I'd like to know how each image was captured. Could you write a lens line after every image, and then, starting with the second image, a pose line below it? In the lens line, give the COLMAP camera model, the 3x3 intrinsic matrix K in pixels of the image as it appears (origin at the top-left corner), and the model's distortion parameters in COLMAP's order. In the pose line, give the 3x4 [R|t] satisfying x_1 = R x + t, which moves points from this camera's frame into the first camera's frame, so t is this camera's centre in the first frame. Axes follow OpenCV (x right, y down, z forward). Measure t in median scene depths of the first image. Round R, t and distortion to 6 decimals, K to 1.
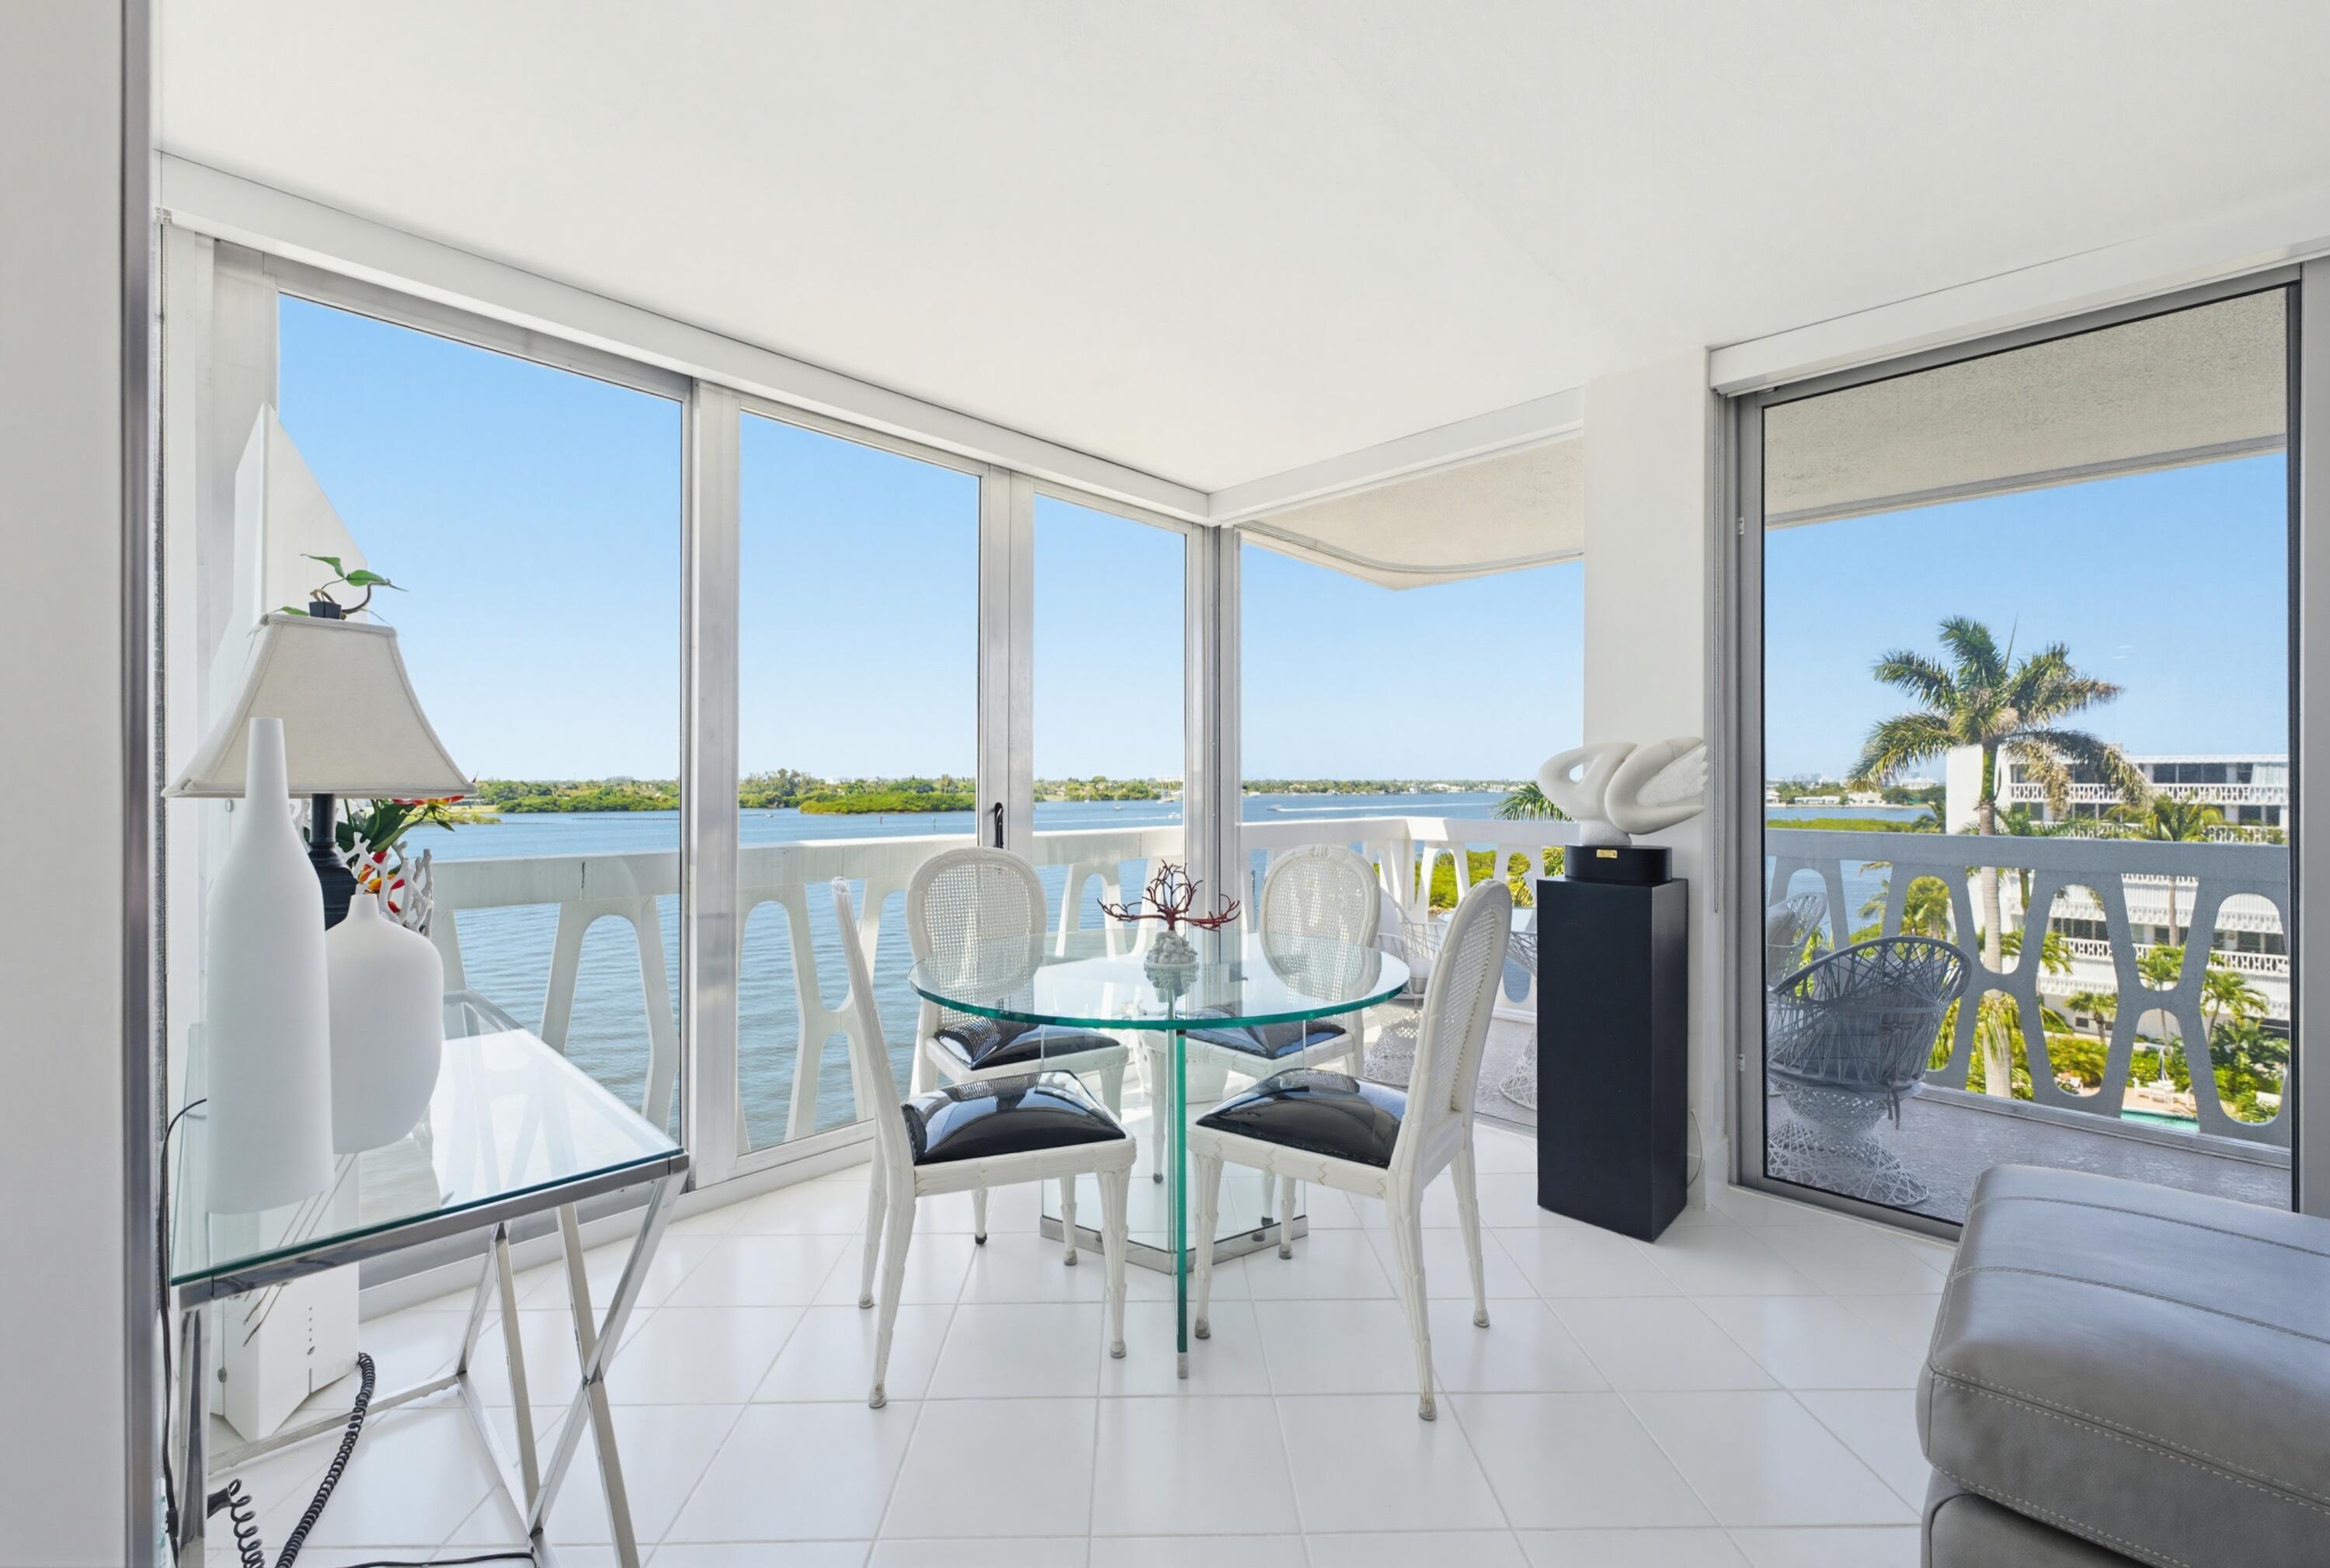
lens RADIAL K [[941.3, 0, 1156.1], [0, 941.3, 779.1], [0, 0, 1]] dist [-0.001189, 0.000108]
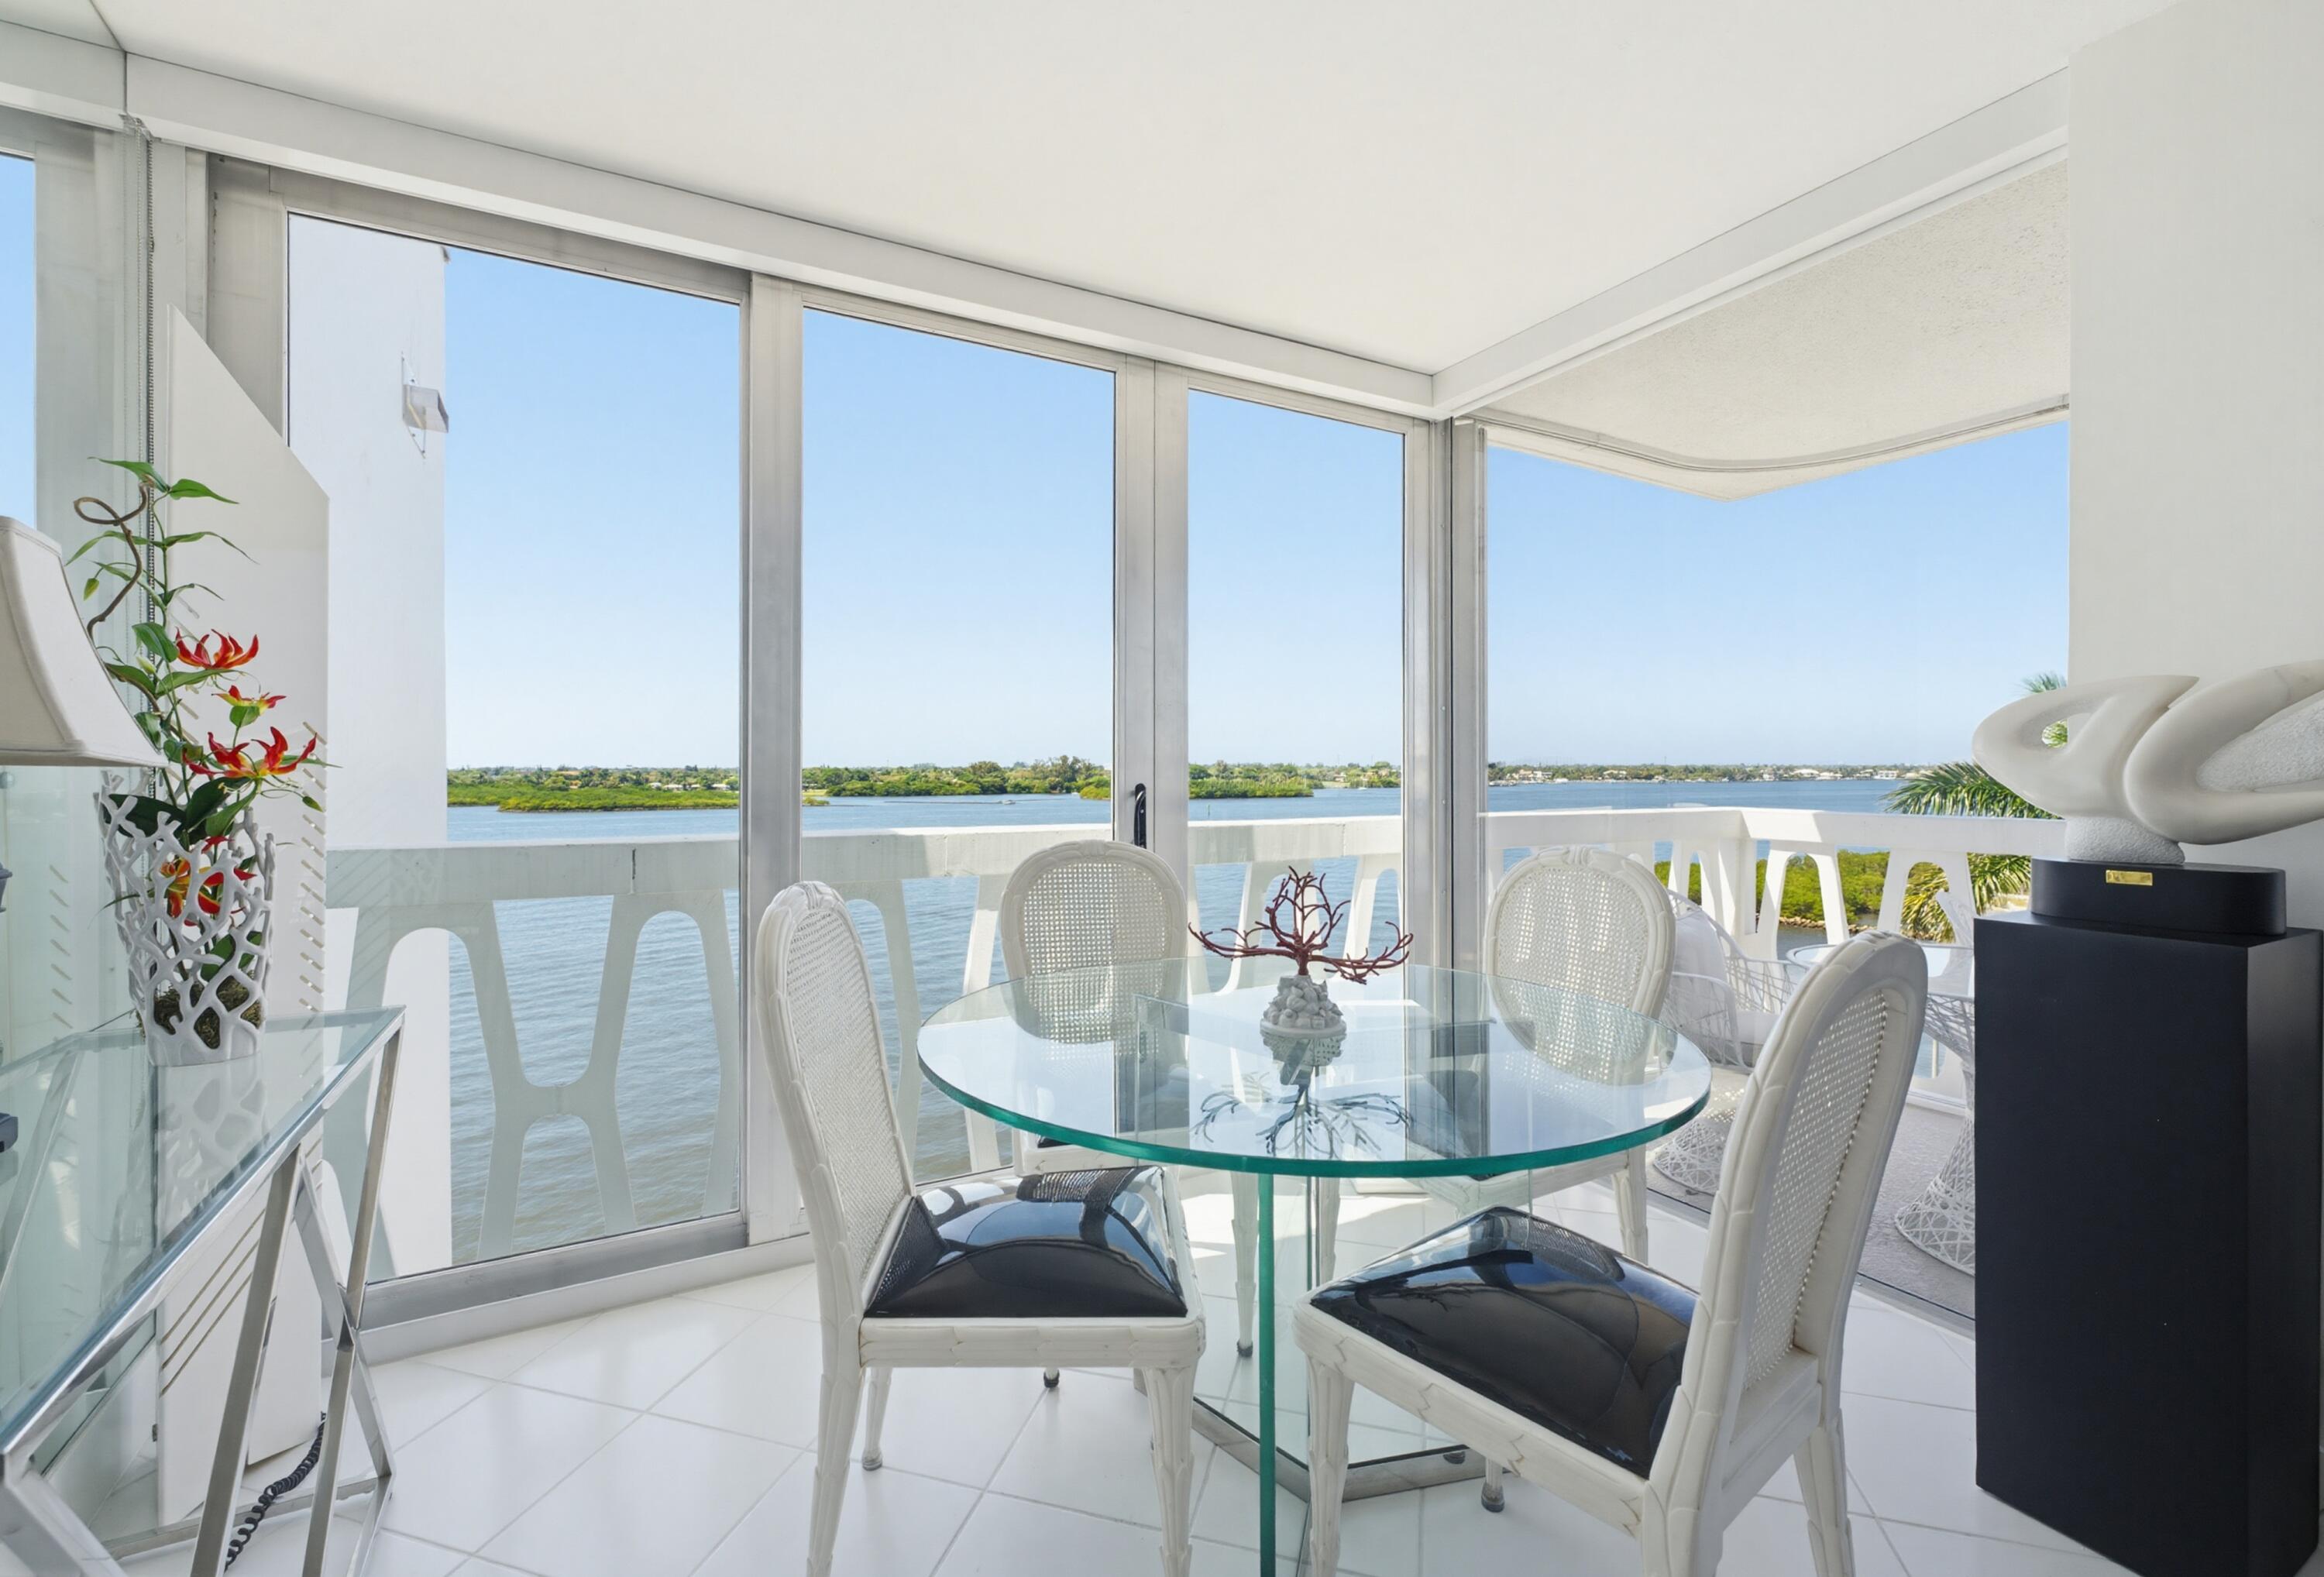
lens RADIAL K [[979.9, 0, 1134.9], [0, 979.9, 766.7], [0, 0, 1]] dist [0.003328, 0.000321]
pose [[0.953454, -0.002026, -0.301531, 0.076701], [0.002632, 0.999995, 0.001604, 0.009450], [0.301526, -0.002323, 0.953455, 0.215674]]
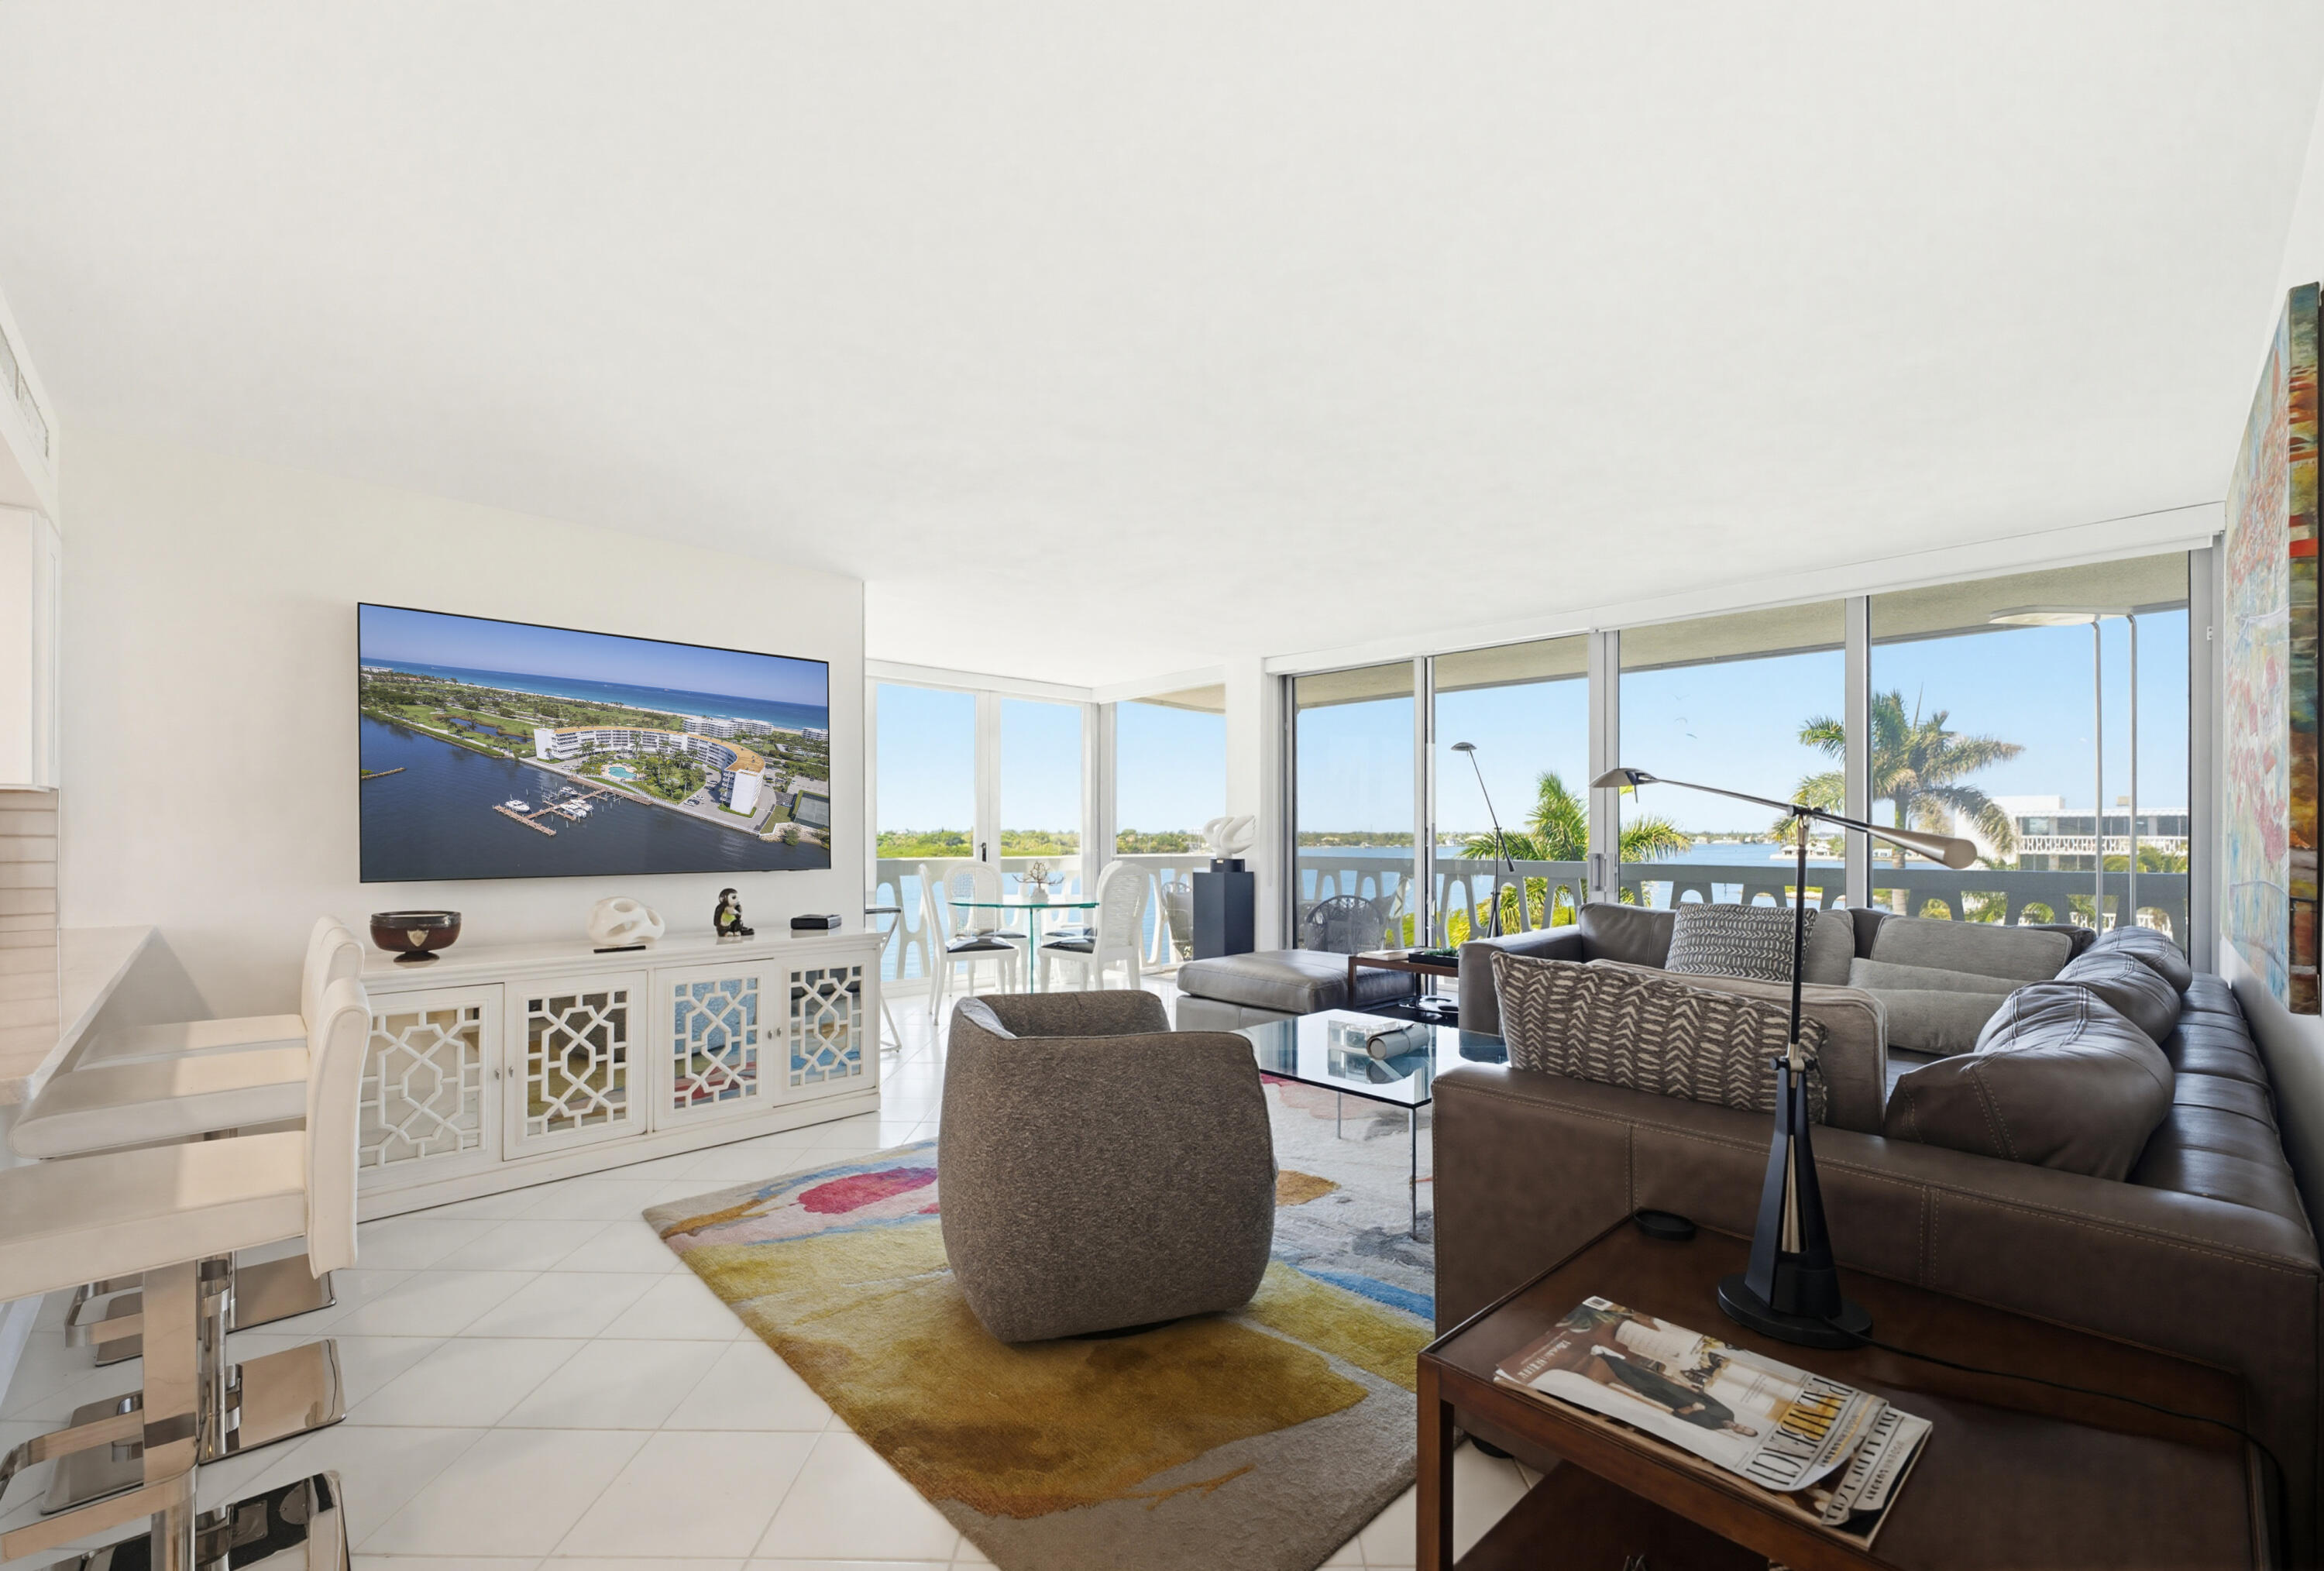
lens RADIAL K [[952.7, 0, 1163.9], [0, 952.7, 831.7], [0, 0, 1]] dist [-0.000913, -0.000306]
pose [[0.999739, -0.000226, -0.022849, 0.307835], [0.000239, 1.000000, 0.000539, -0.001281], [0.022849, -0.000545, 0.999739, -1.244675]]
